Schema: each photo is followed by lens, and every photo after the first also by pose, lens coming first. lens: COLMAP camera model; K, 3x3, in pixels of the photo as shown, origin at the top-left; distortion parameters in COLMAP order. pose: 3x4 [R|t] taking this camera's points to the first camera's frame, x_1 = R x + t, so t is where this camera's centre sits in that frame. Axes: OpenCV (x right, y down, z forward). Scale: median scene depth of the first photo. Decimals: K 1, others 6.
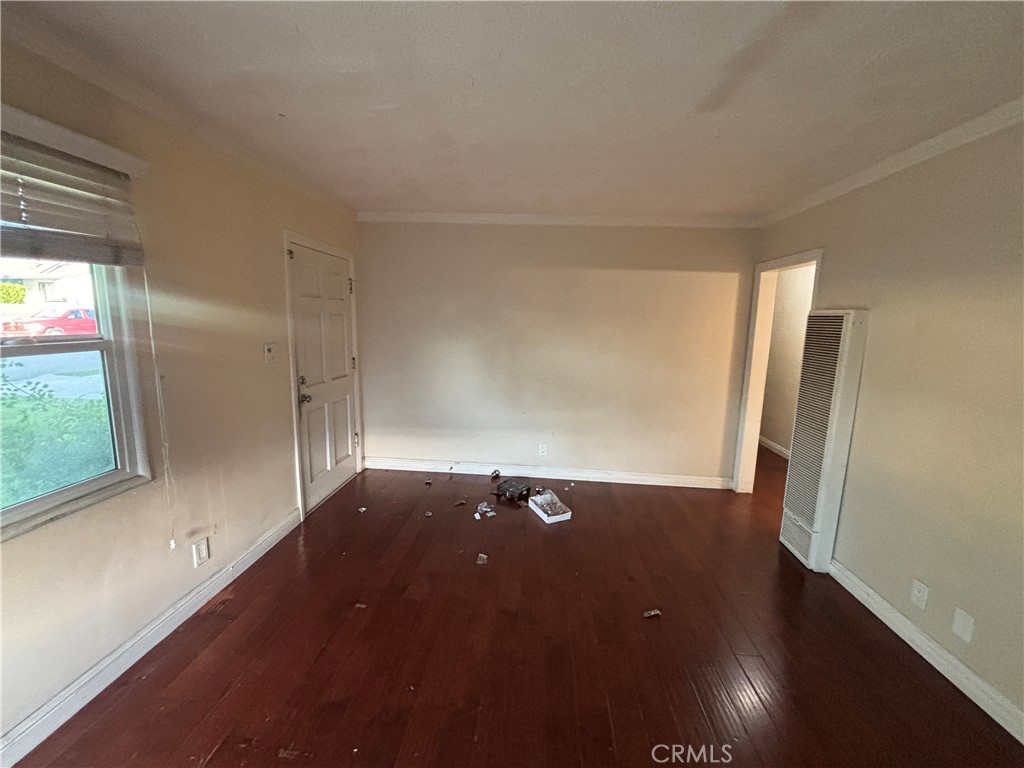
lens RADIAL K [[414.5, 0, 516.2], [0, 414.5, 382.4], [0, 0, 1]] dist [0.009842, -0.000544]
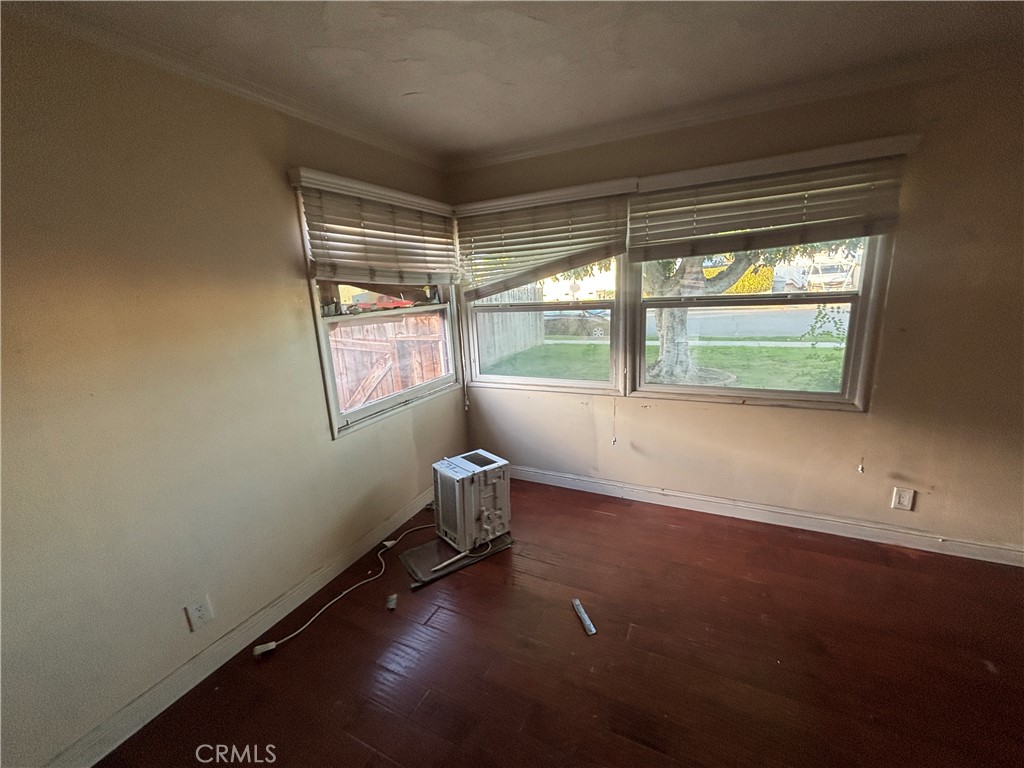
lens RADIAL K [[417.6, 0, 512.0], [0, 417.6, 384.0], [0, 0, 1]] dist [-0.001474, -0.000248]
pose [[-0.388538, 0.195873, -0.900373, 0.535638], [-0.098784, 0.962659, 0.252051, -0.044958], [0.916122, 0.186874, -0.354681, 0.412836]]
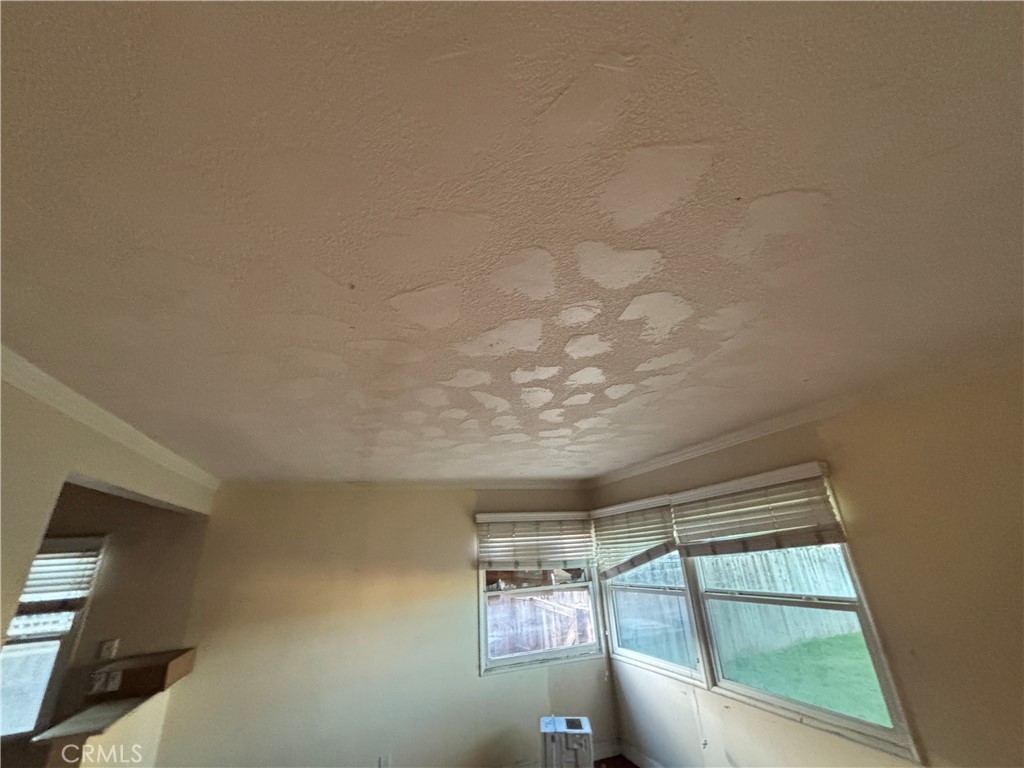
lens RADIAL K [[419.9, 0, 515.4], [0, 419.9, 383.0], [0, 0, 1]] dist [0.000797, 0.000026]
pose [[-0.915923, -0.135766, -0.377694, 0.456242], [-0.034843, 0.964394, -0.262165, -0.303523], [0.399839, -0.226963, -0.888041, 1.492429]]
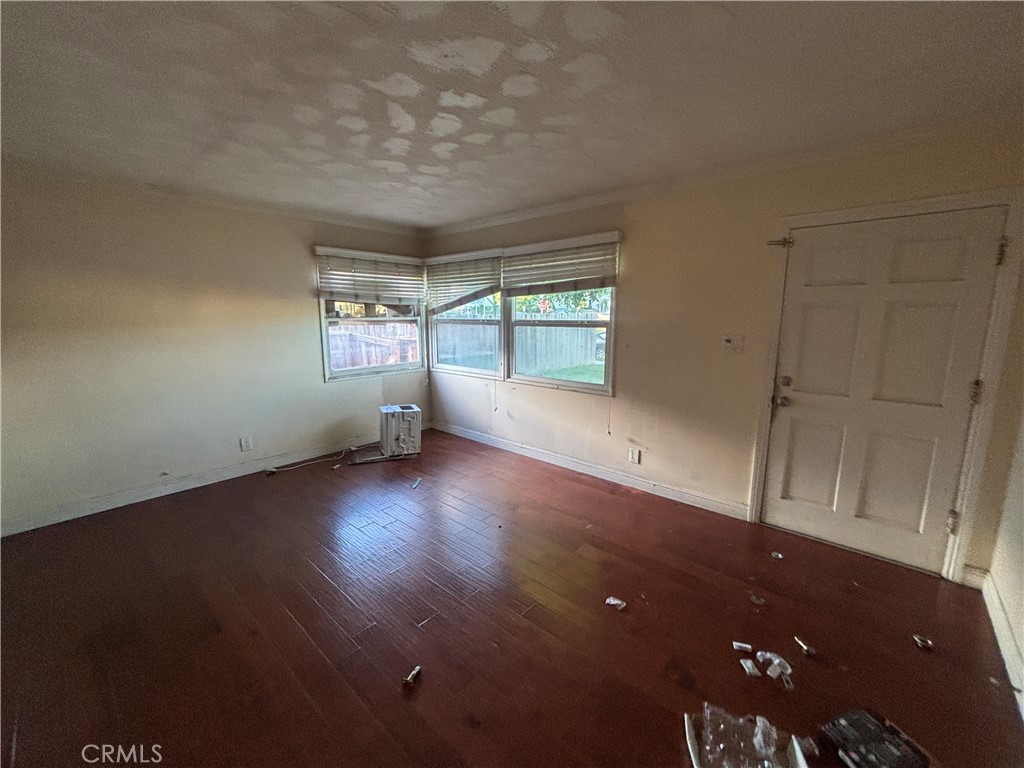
lens RADIAL K [[414.5, 0, 516.2], [0, 414.5, 382.4], [0, 0, 1]] dist [0.009842, -0.000544]
pose [[-0.614252, 0.099248, -0.782844, 0.785263], [-0.137200, 0.963517, 0.229806, -0.183298], [0.777091, 0.248565, -0.578226, 1.523720]]
